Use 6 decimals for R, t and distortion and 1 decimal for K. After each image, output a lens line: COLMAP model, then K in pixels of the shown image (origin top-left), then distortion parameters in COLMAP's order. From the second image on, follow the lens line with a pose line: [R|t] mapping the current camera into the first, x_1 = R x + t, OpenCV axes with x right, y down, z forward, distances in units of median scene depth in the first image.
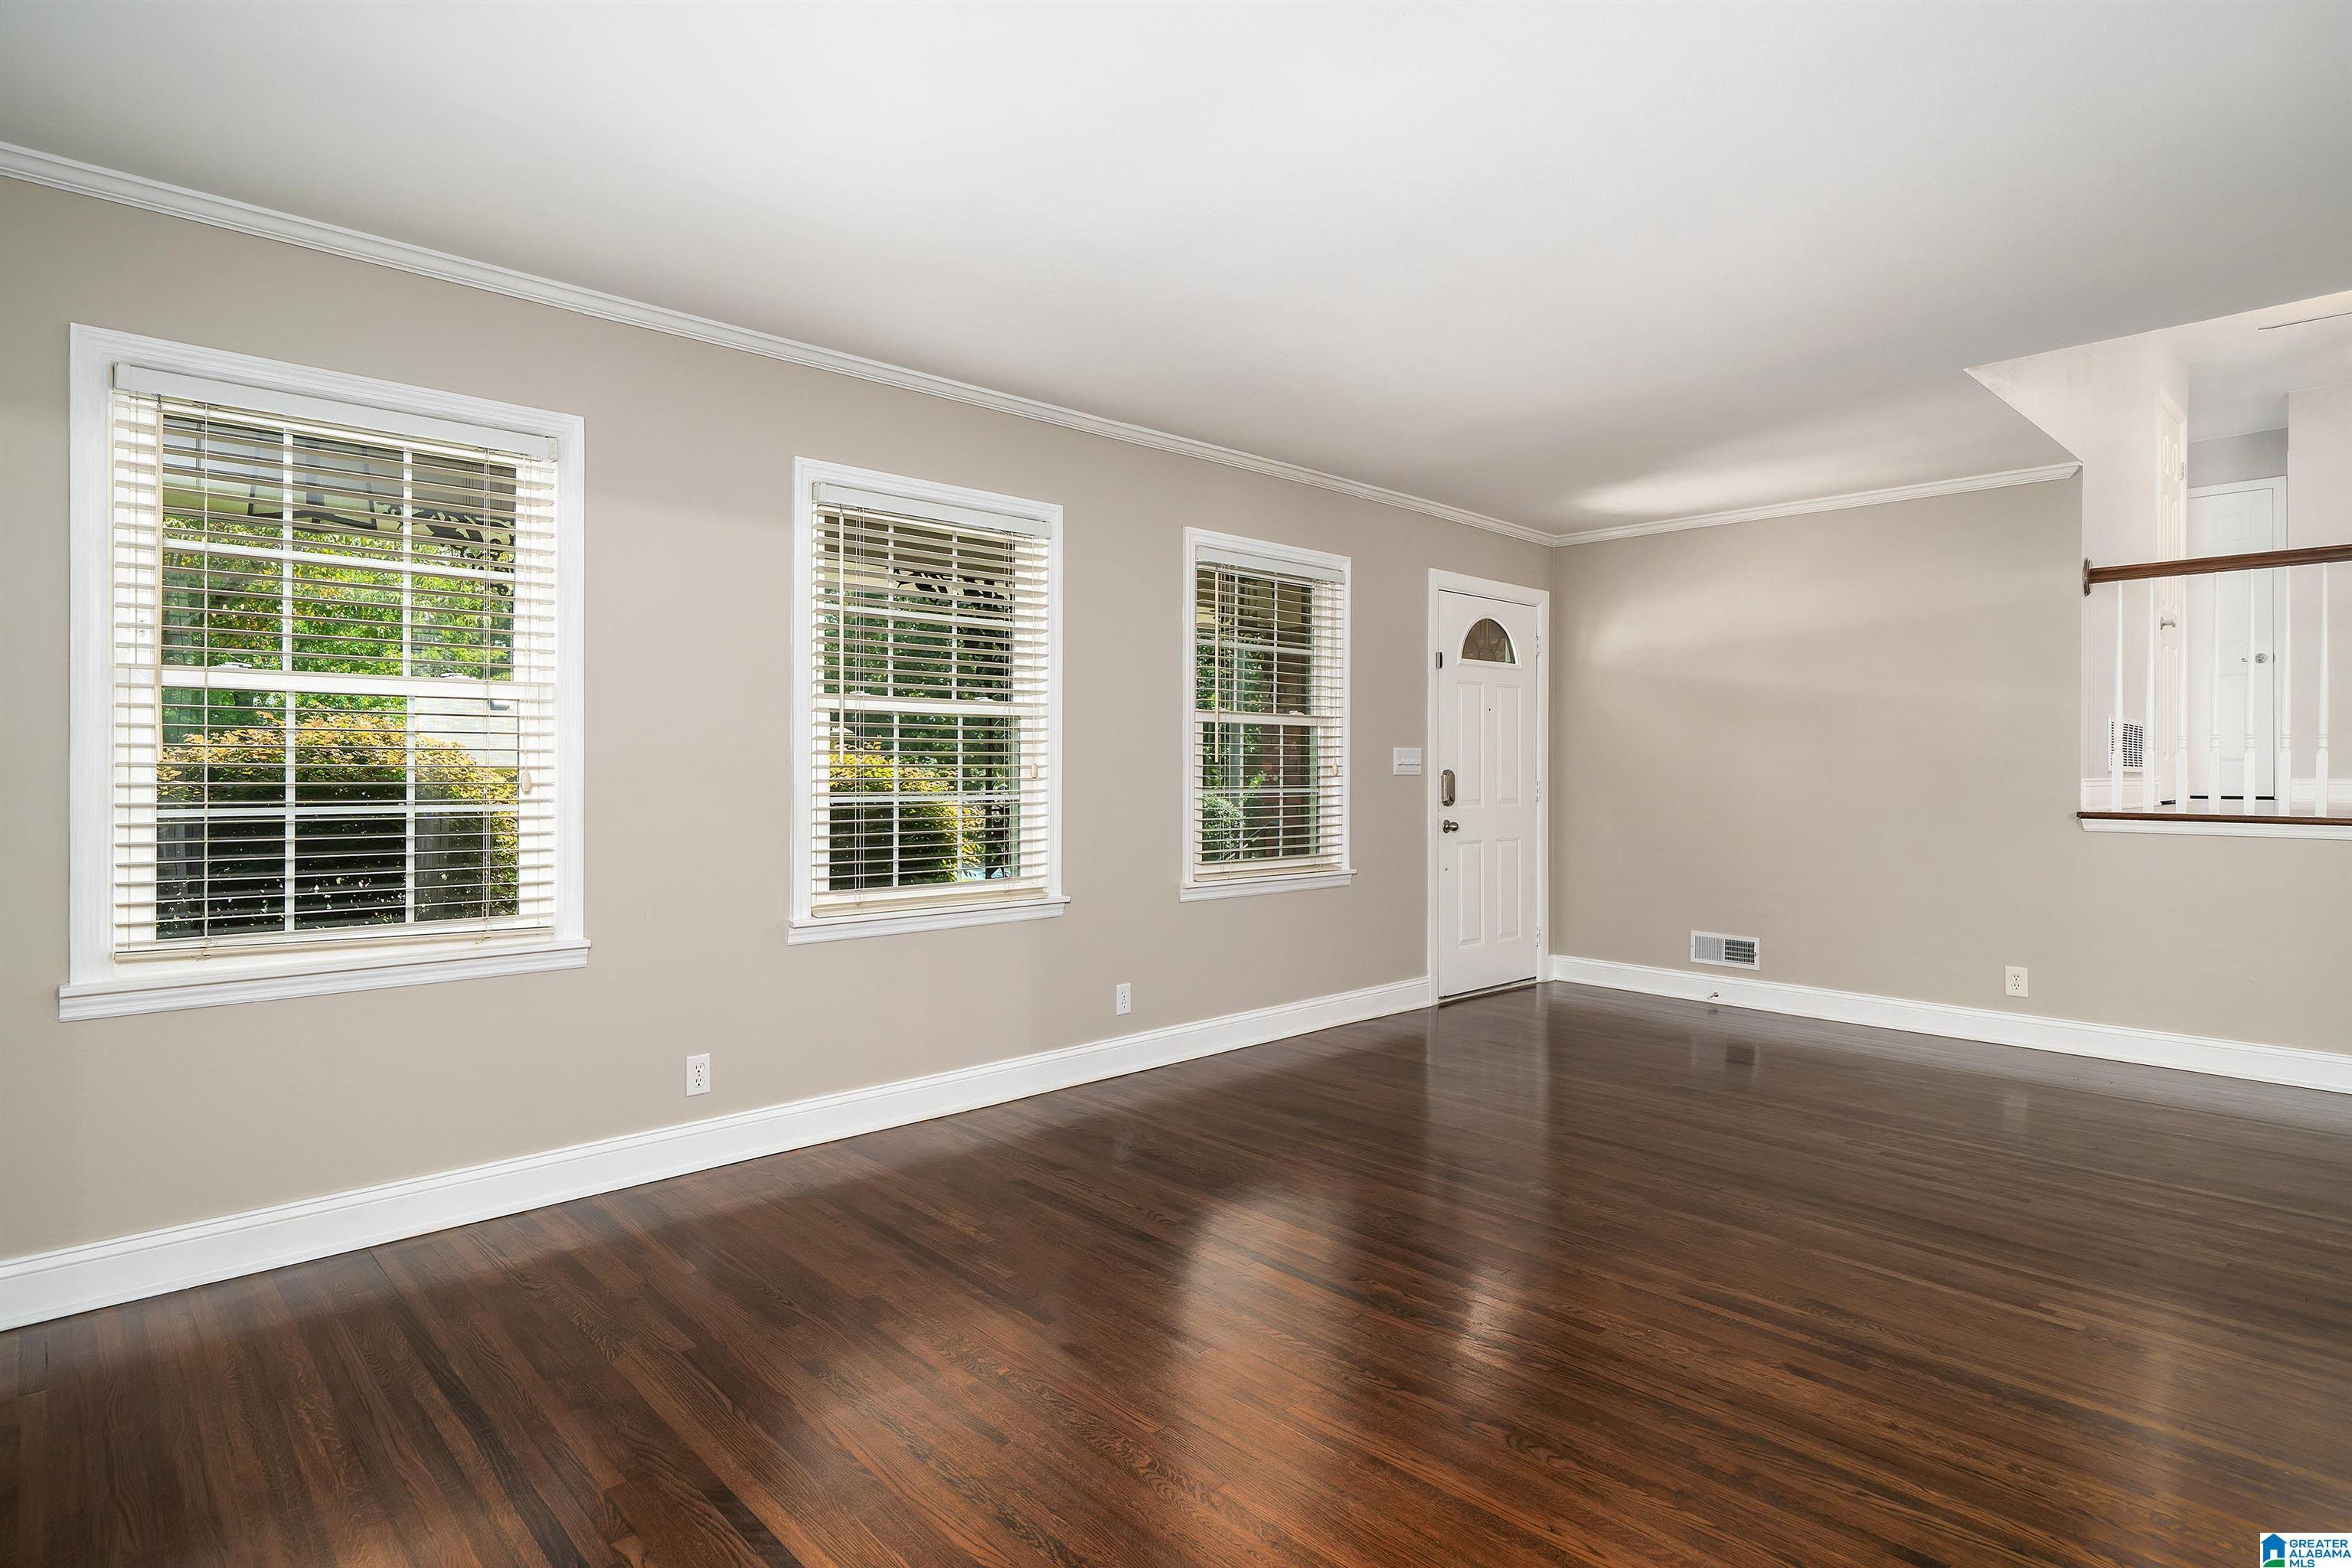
lens RADIAL K [[1242.6, 0, 1176.0], [0, 1242.6, 784.0], [0, 0, 1]] dist [-0.002660, -0.000352]
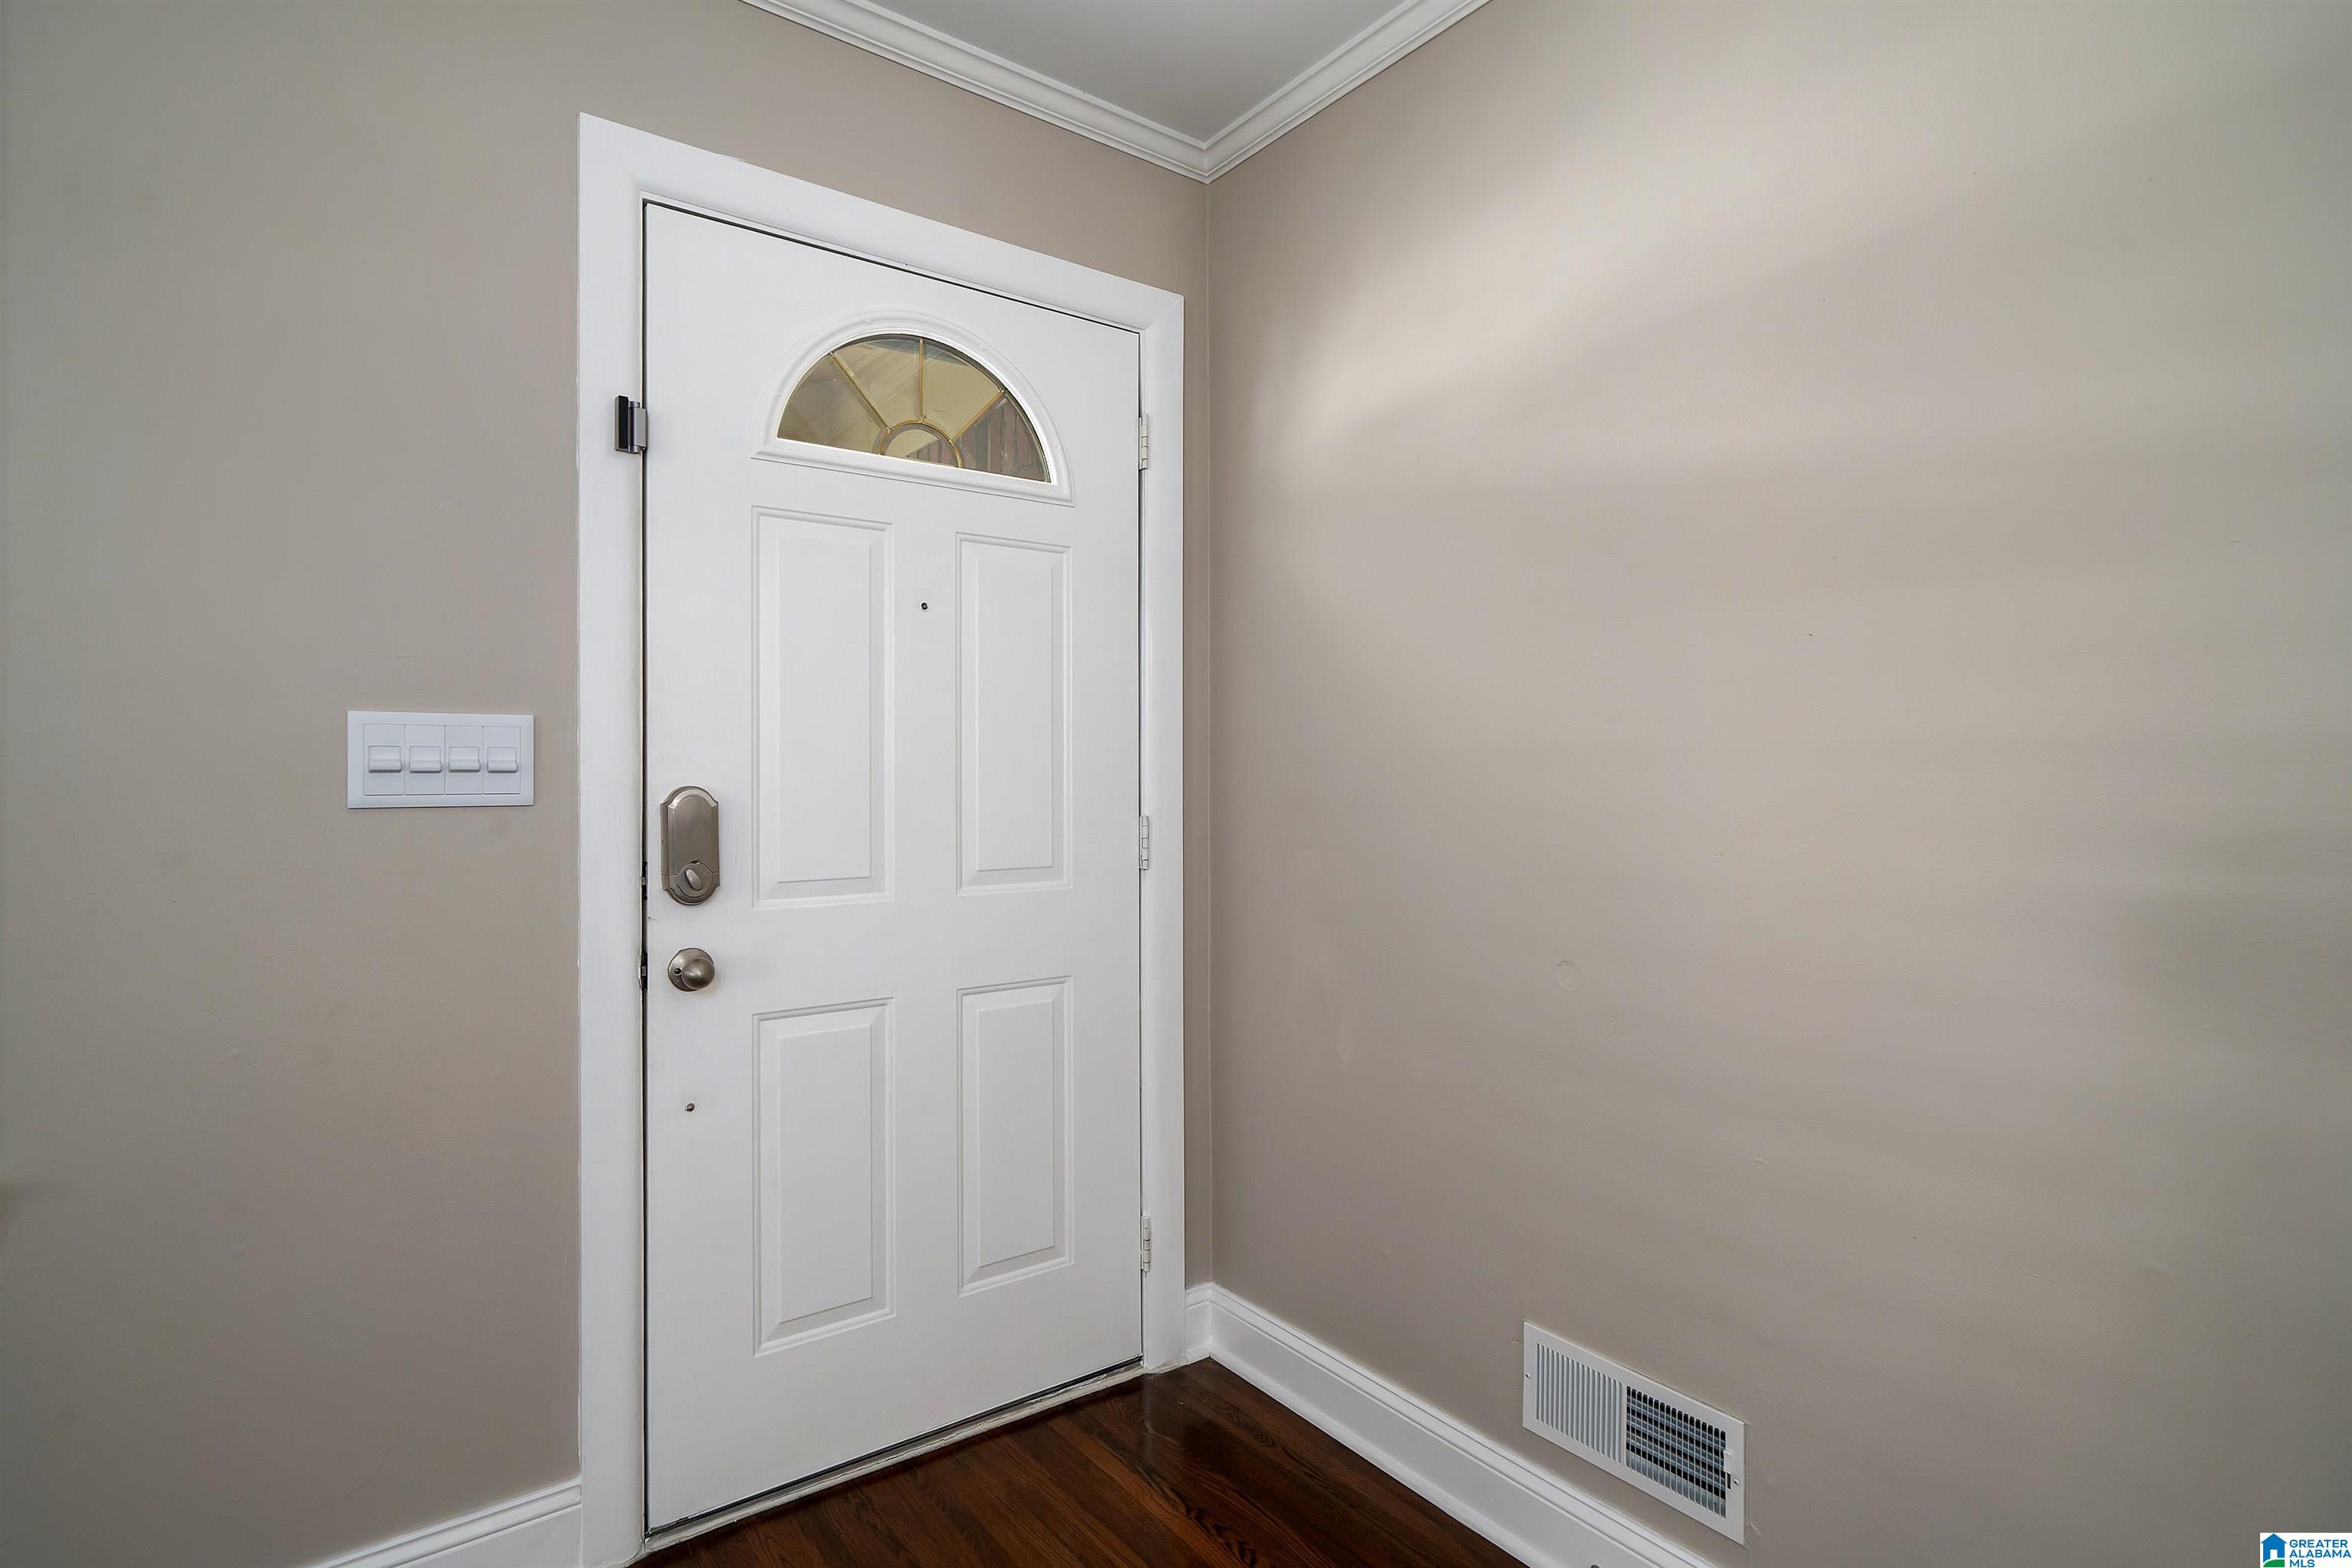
lens RADIAL K [[1178.5, 0, 1176.0], [0, 1178.5, 784.0], [0, 0, 1]] dist [-0.000882, 0.000056]
pose [[0.991981, -0.002766, -0.126354, 0.233250], [0.001808, 0.999969, -0.007696, -0.005936], [0.126371, 0.007406, 0.991955, 0.448490]]
